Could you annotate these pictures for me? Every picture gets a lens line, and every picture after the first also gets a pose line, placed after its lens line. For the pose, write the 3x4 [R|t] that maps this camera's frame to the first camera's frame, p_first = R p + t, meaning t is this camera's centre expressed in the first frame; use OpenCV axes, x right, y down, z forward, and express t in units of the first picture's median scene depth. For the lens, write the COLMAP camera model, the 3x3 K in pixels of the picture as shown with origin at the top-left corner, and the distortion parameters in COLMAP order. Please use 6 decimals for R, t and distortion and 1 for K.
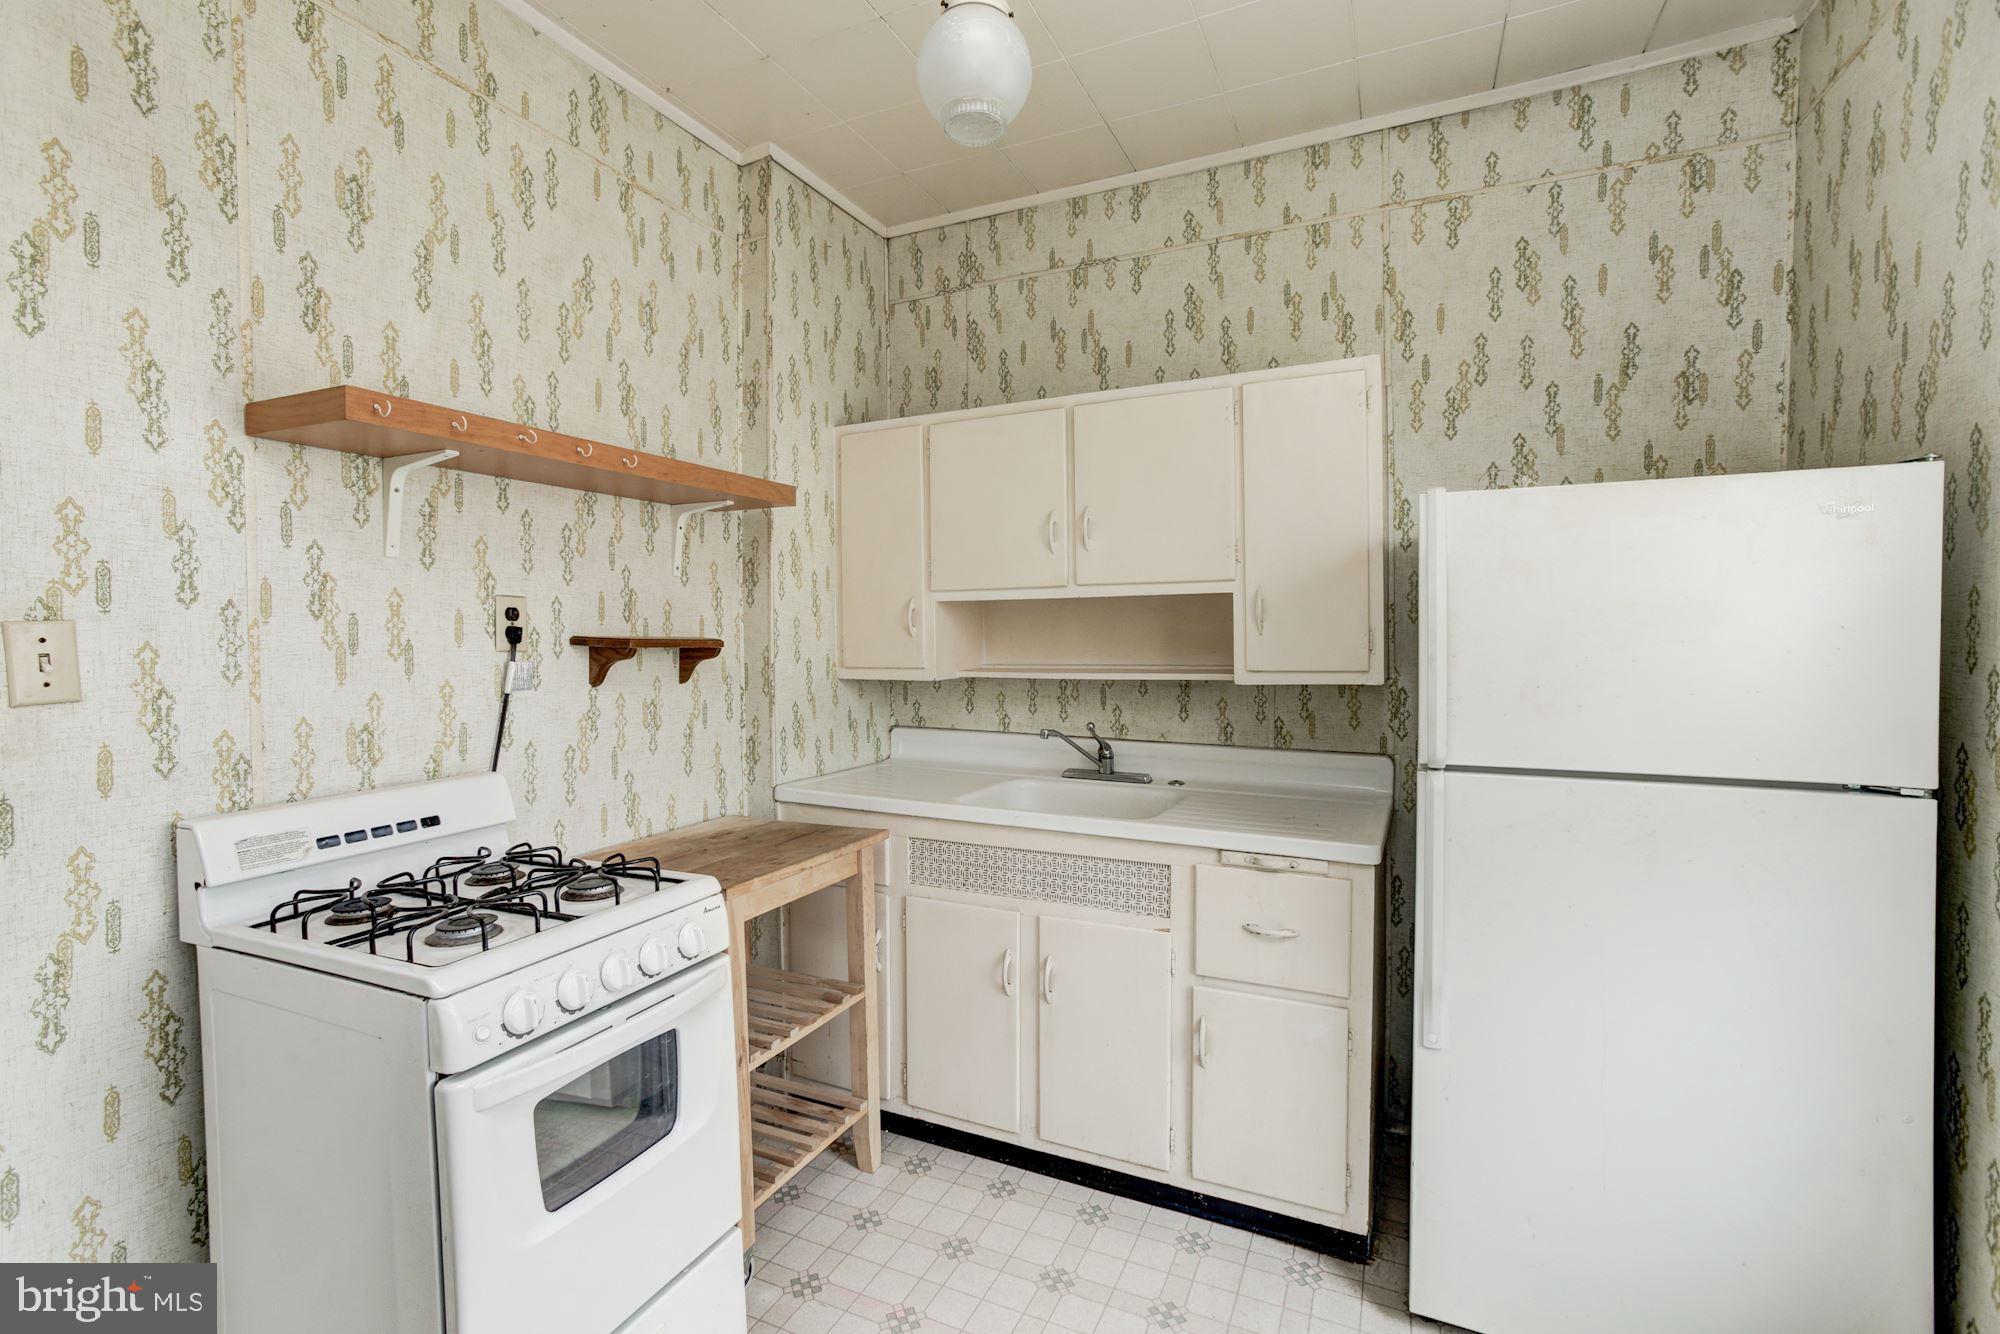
lens RADIAL K [[934.4, 0, 1004.8], [0, 934.4, 652.9], [0, 0, 1]] dist [-0.001157, 0.009445]
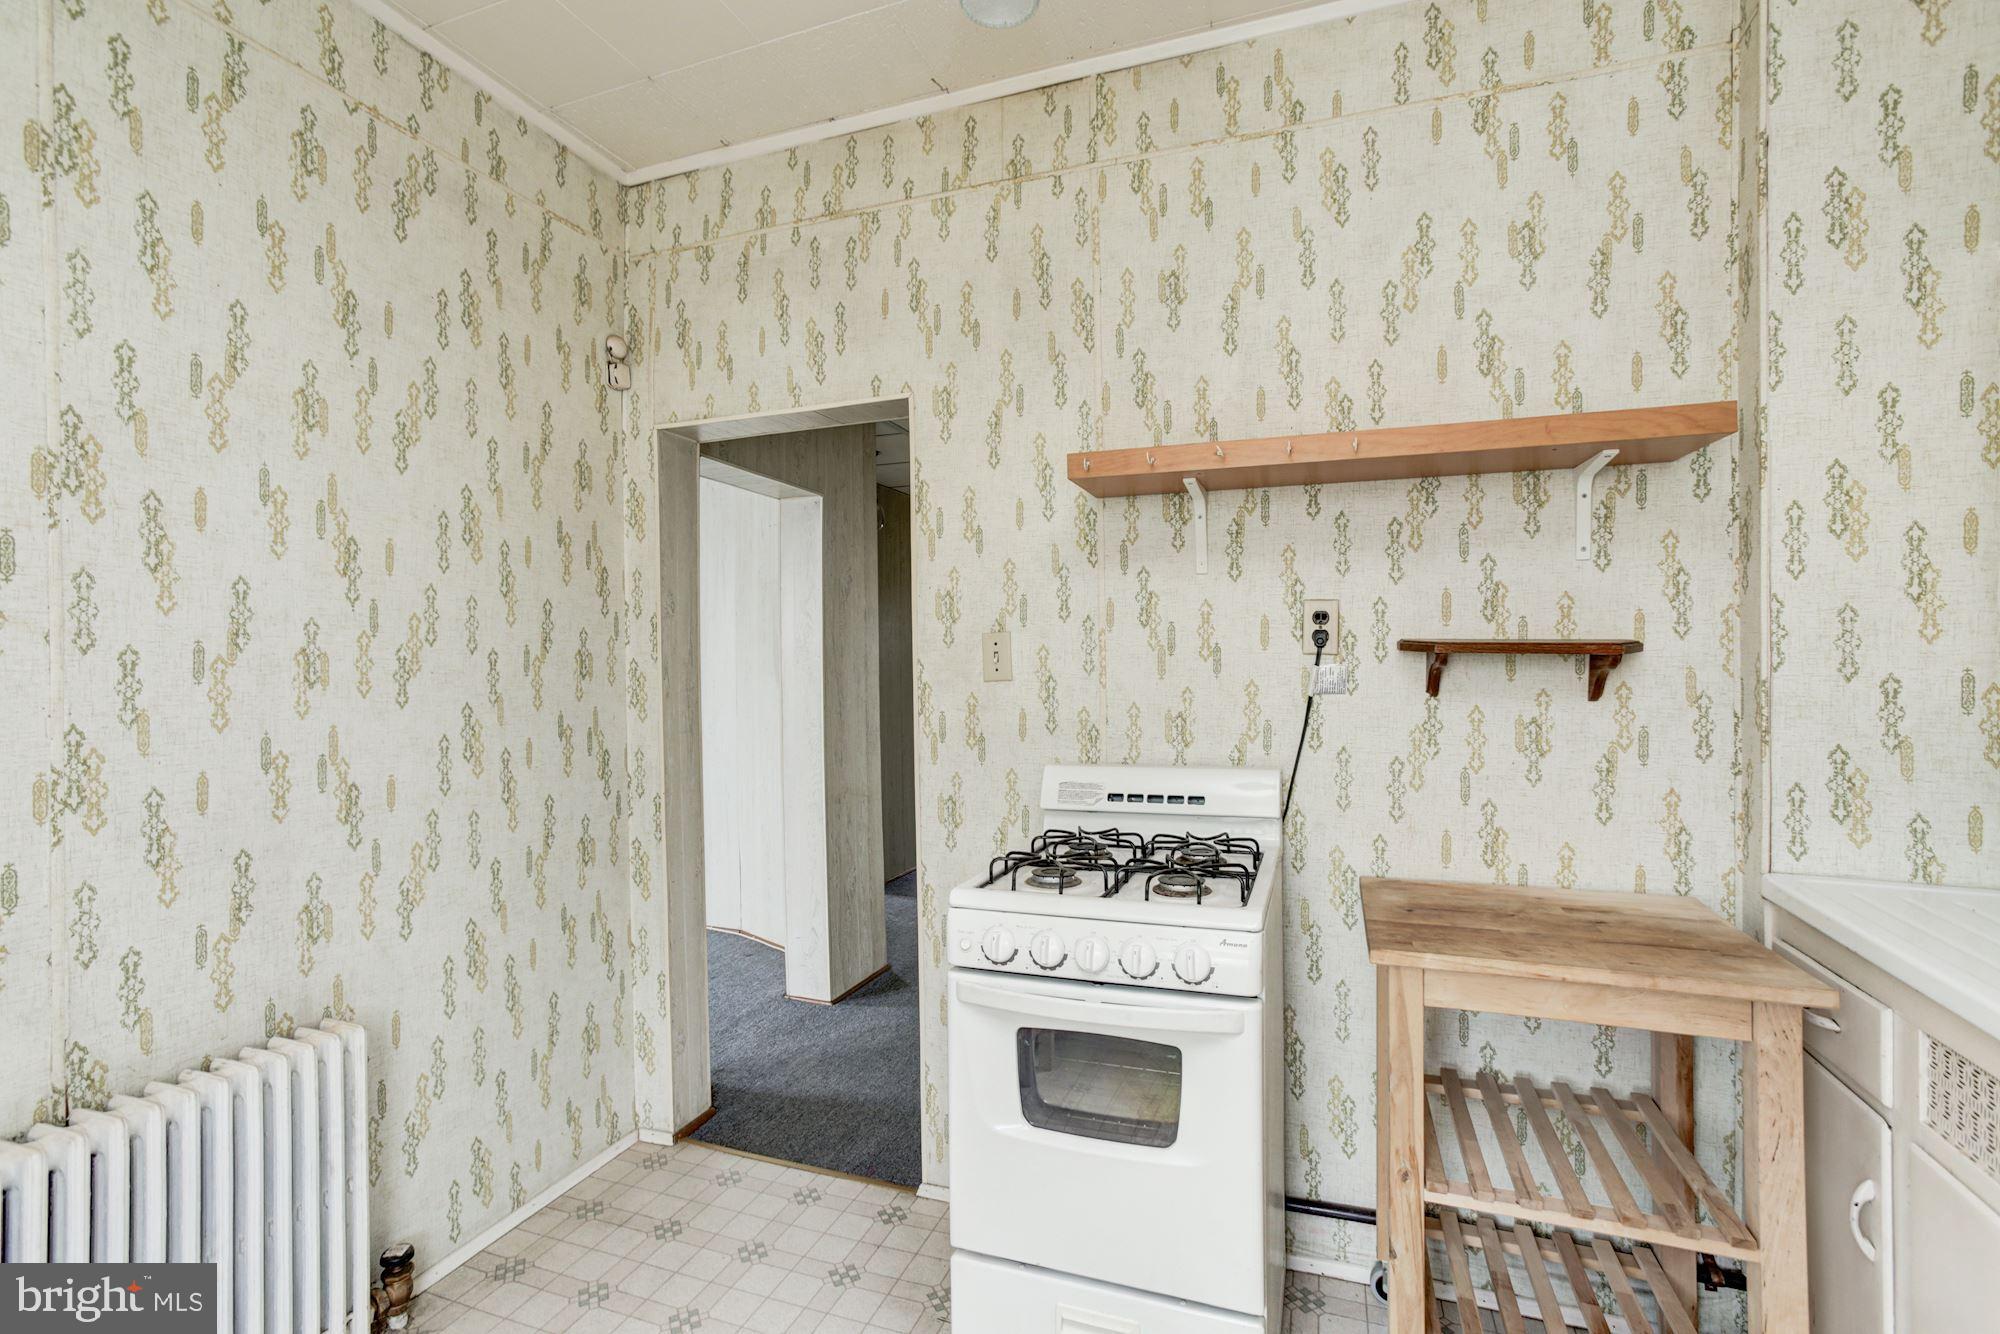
lens RADIAL K [[934.4, 0, 1014.9], [0, 934.4, 664.1], [0, 0, 1]] dist [-0.001157, 0.009445]
pose [[0.090758, 0.006164, -0.995854, 0.362639], [-0.018883, 0.999812, 0.004468, 0.008425], [0.995694, 0.018399, 0.090857, 0.470970]]
